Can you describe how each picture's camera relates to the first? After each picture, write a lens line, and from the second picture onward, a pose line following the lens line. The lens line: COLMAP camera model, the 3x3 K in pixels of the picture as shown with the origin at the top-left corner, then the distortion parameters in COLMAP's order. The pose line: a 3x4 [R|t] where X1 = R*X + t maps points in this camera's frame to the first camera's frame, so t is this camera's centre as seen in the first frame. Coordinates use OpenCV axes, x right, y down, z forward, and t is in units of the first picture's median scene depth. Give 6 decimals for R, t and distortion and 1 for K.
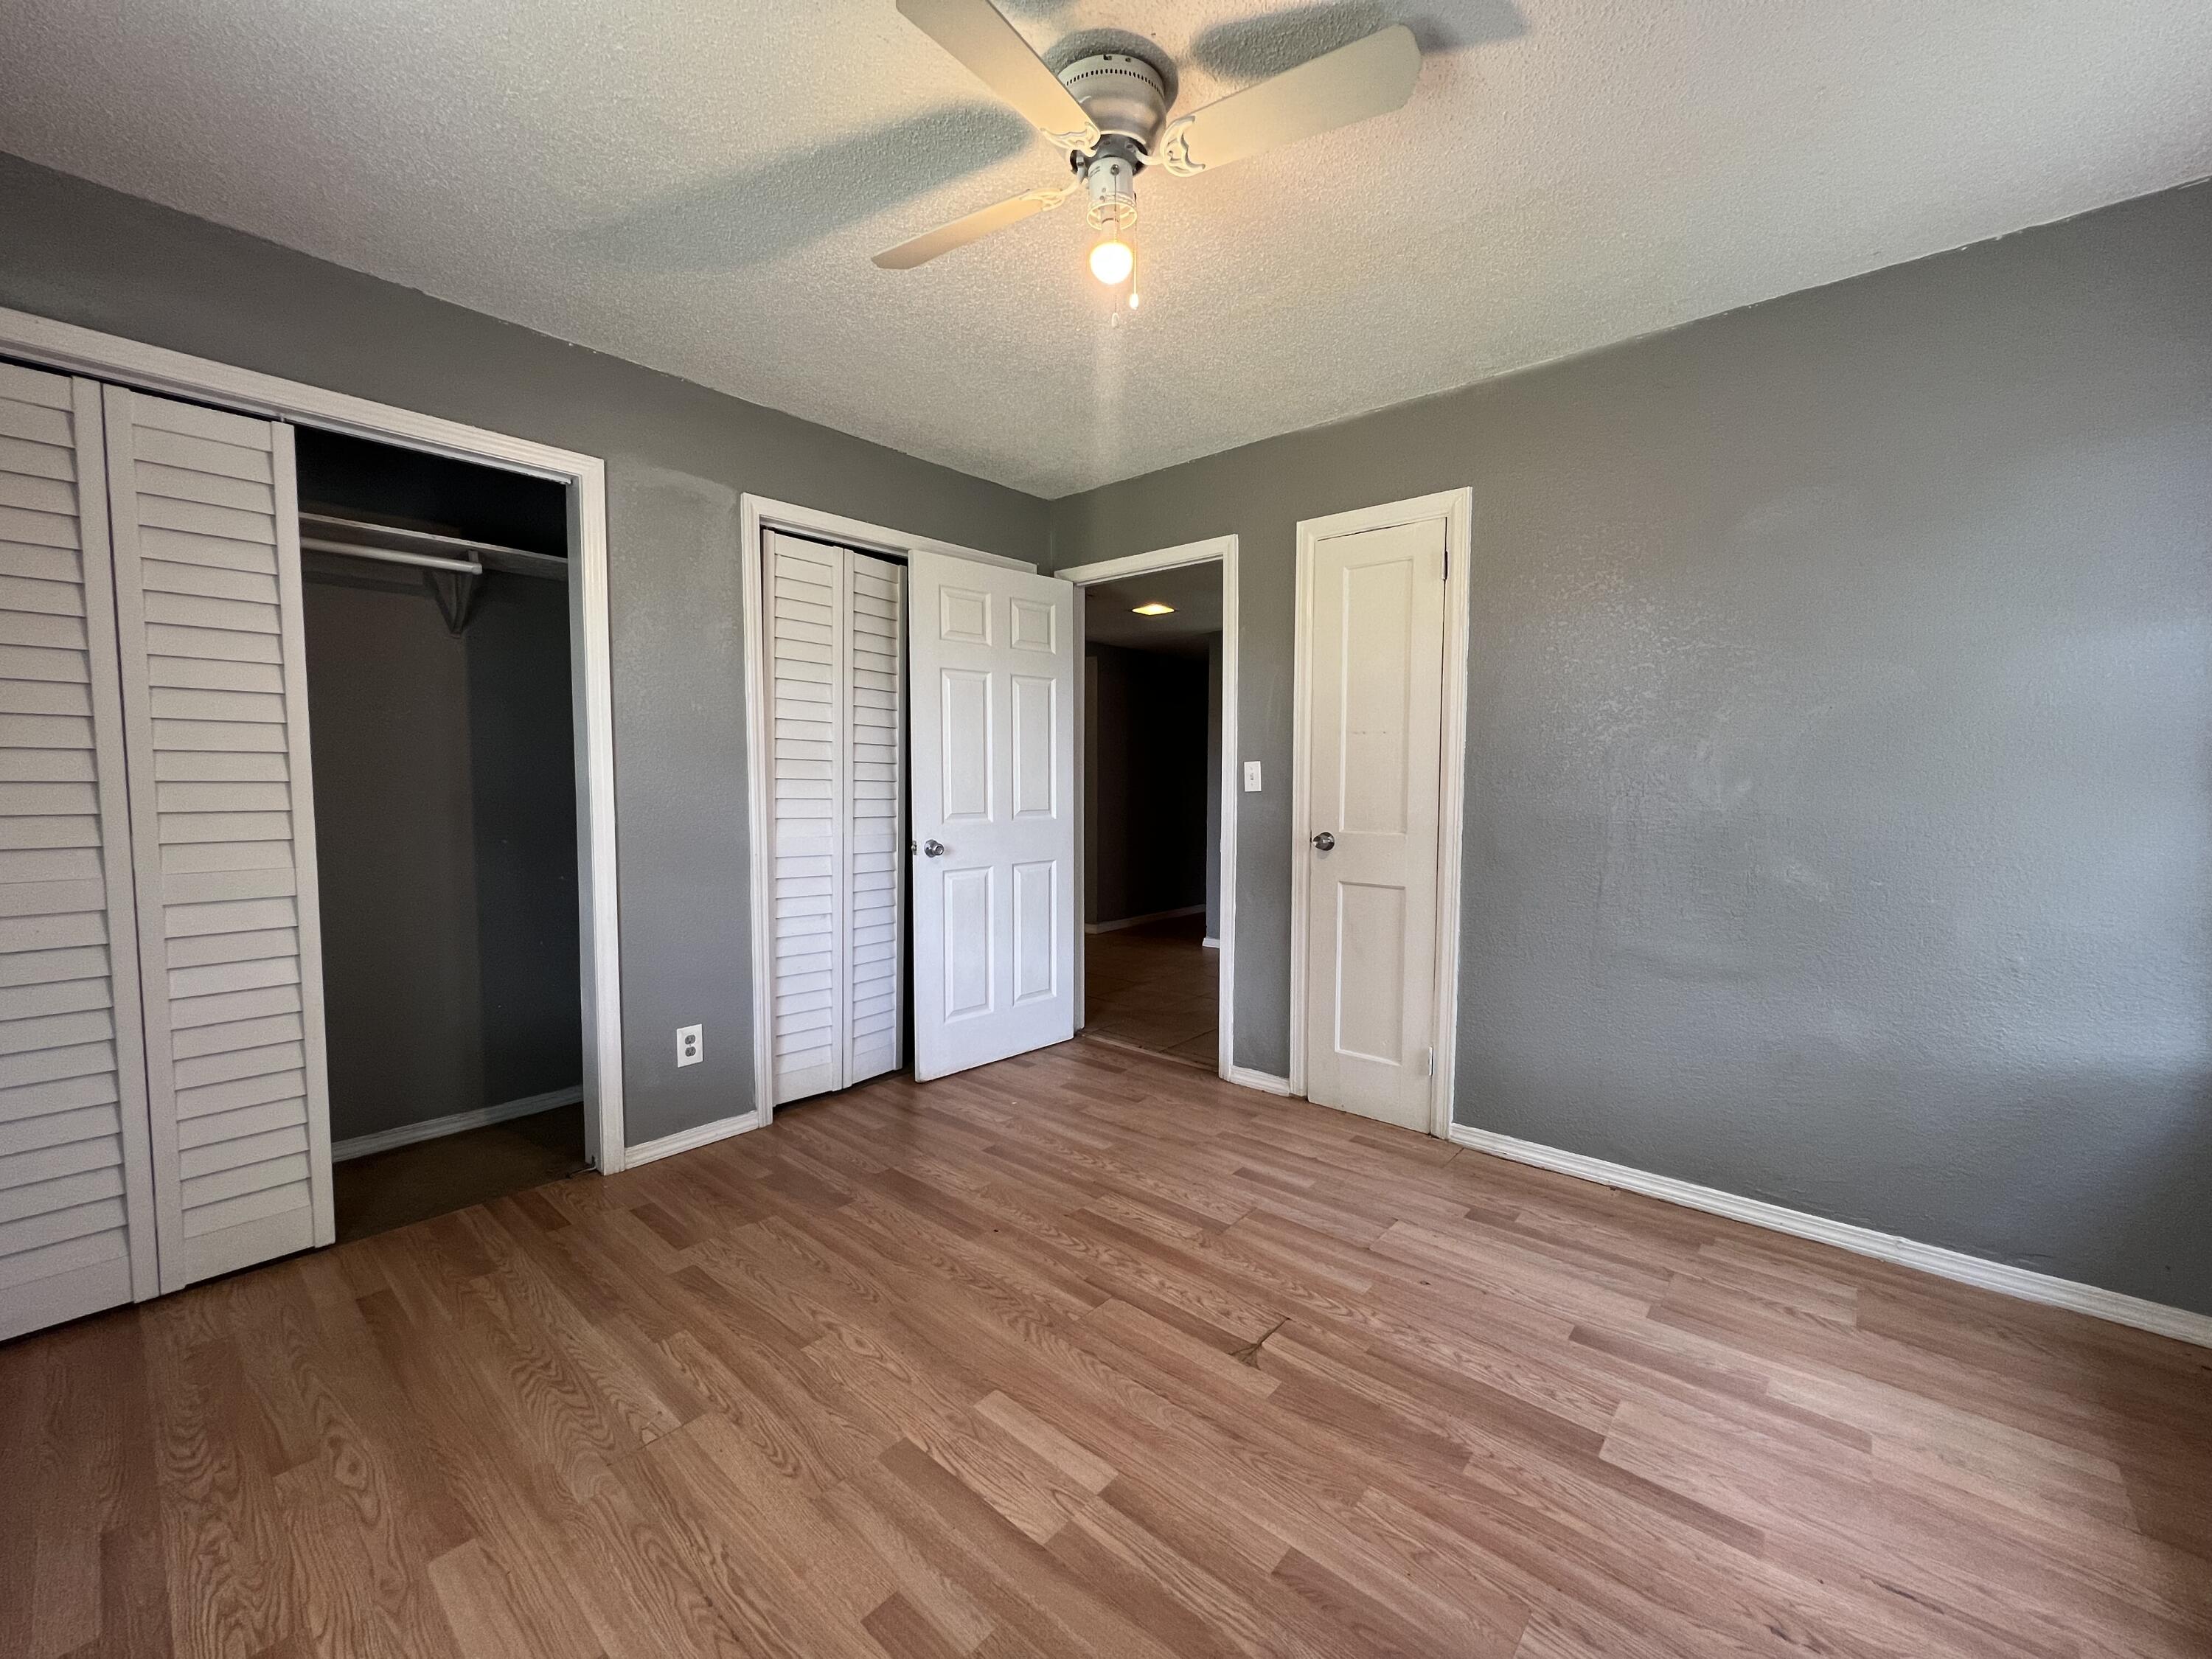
lens RADIAL K [[884.2, 0, 1095.7], [0, 884.2, 827.0], [0, 0, 1]] dist [-0.000441, -0.000109]
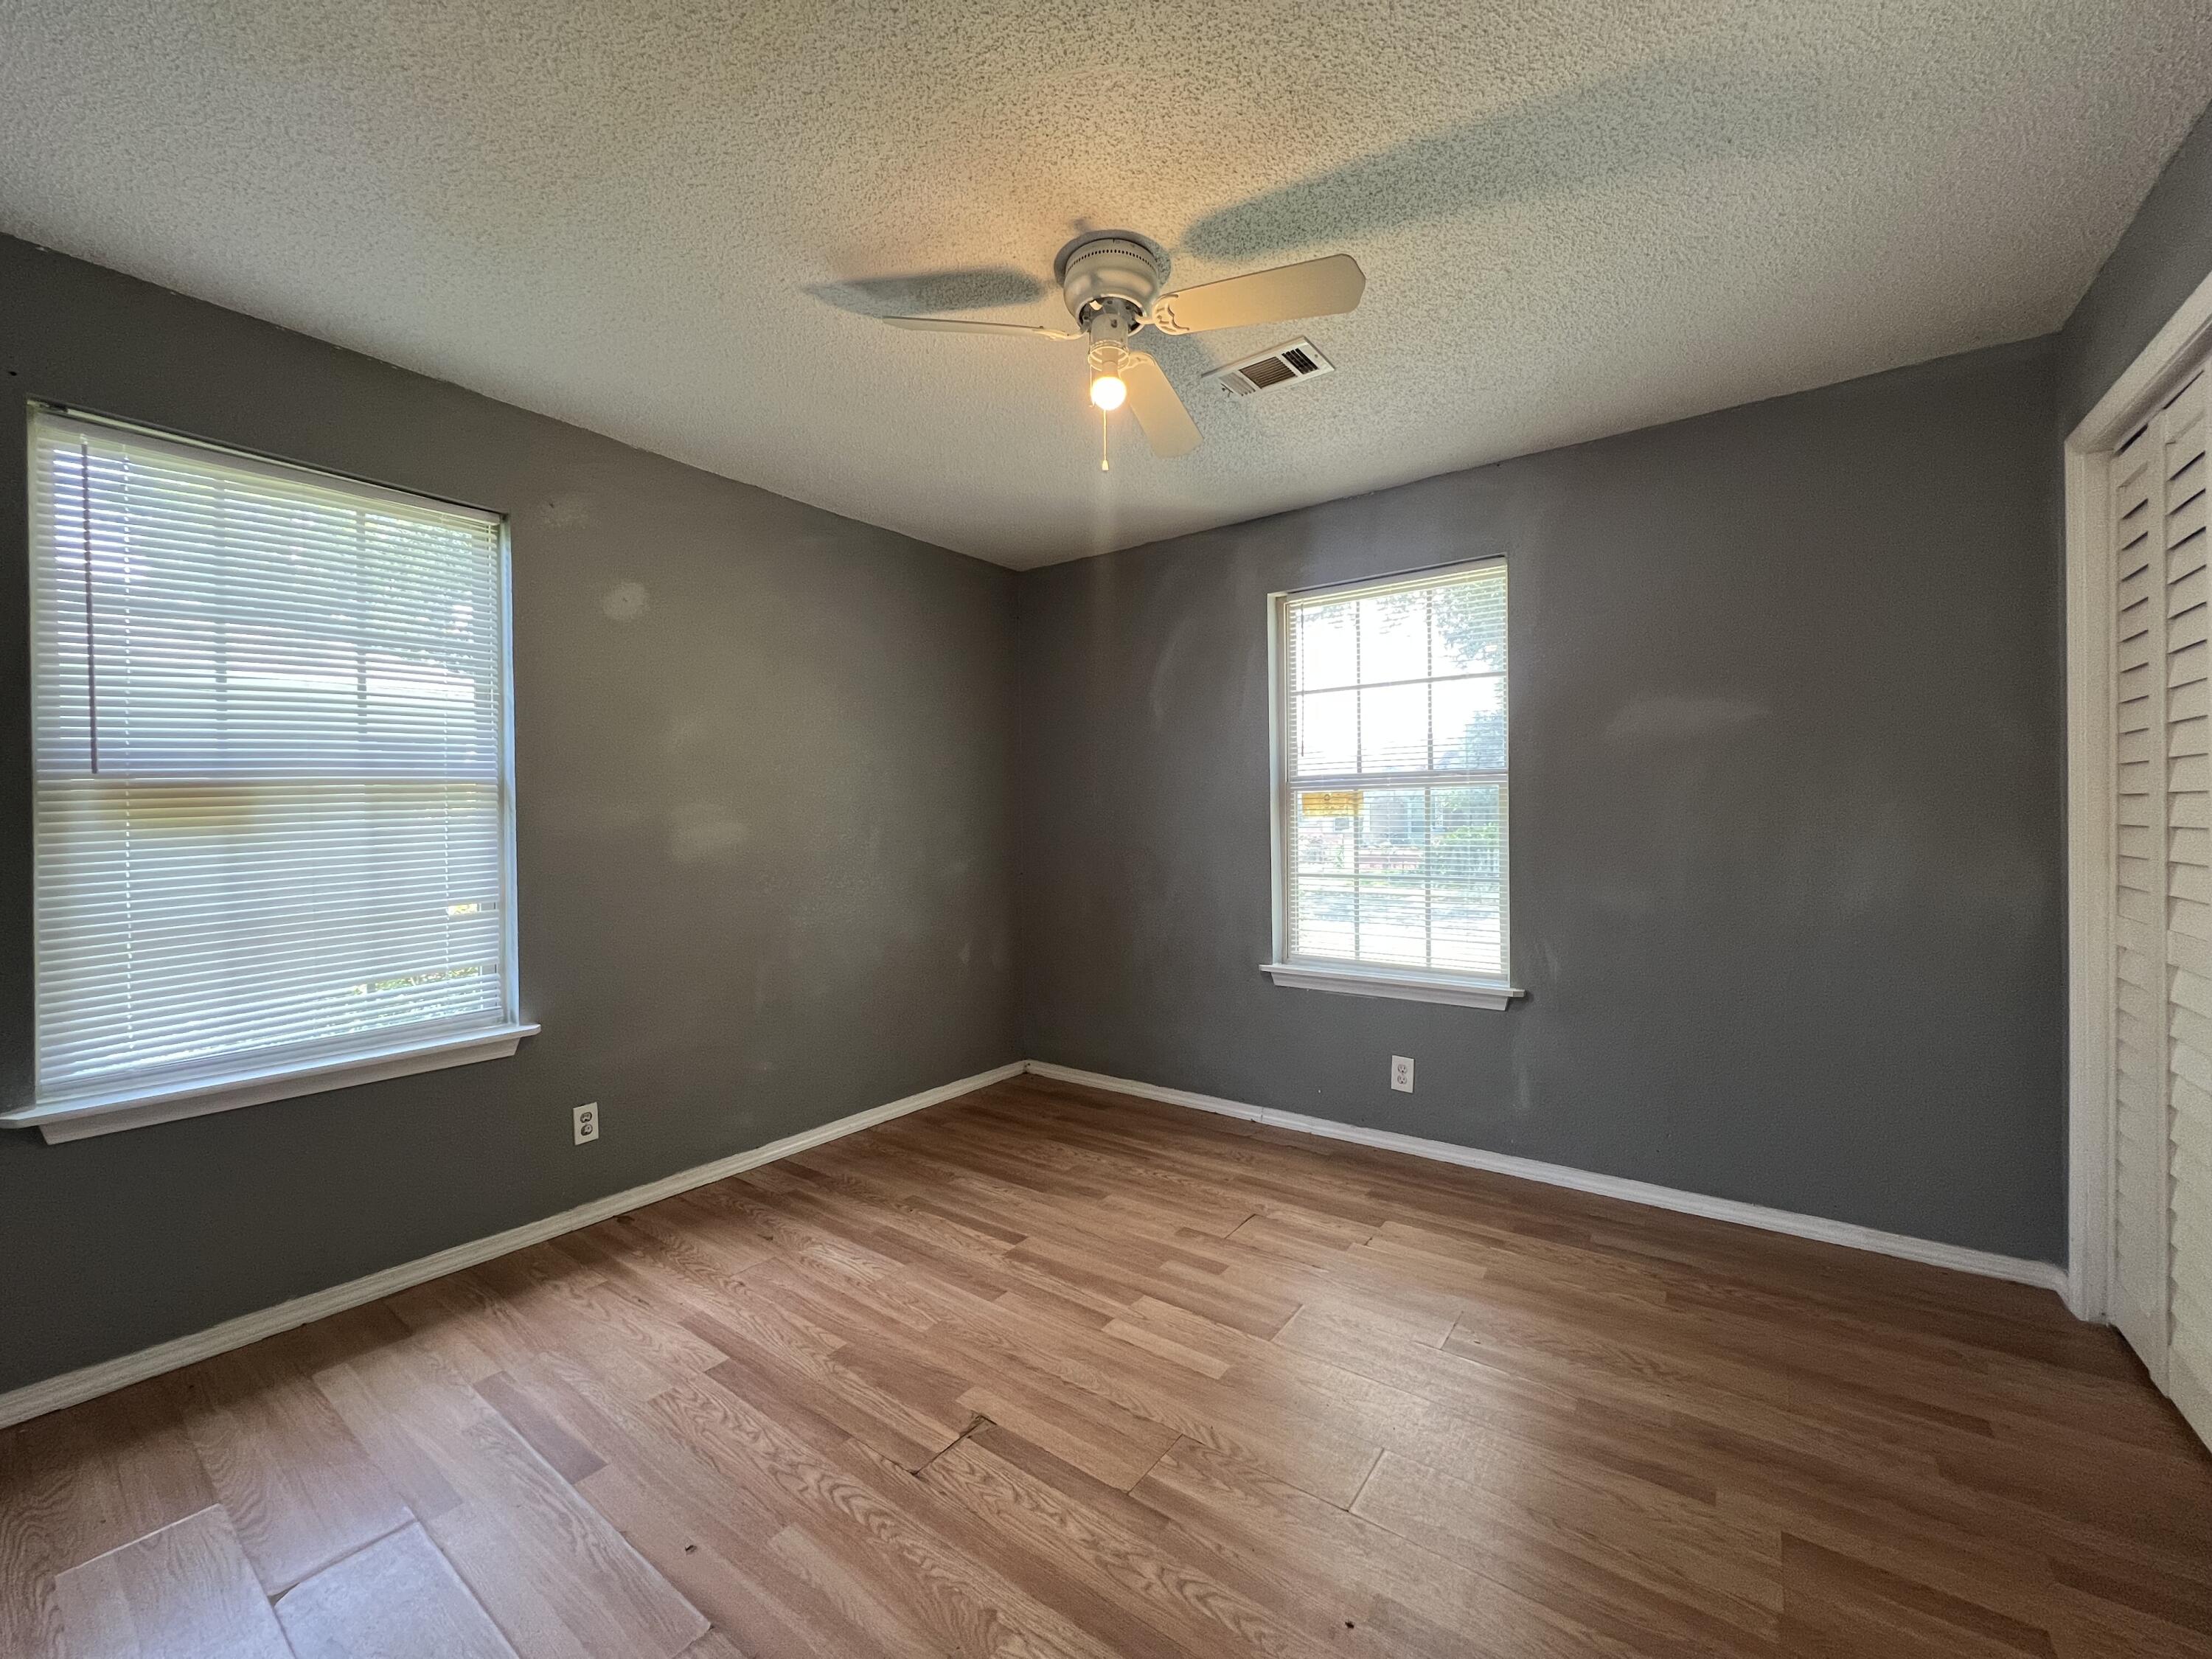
lens RADIAL K [[884.2, 0, 1095.7], [0, 884.2, 827.0], [0, 0, 1]] dist [-0.000441, -0.000109]
pose [[-0.996625, 0.004918, -0.081936, 0.126876], [-0.000520, 0.997805, 0.066215, -0.126294], [0.082082, 0.066034, -0.994436, 2.040674]]
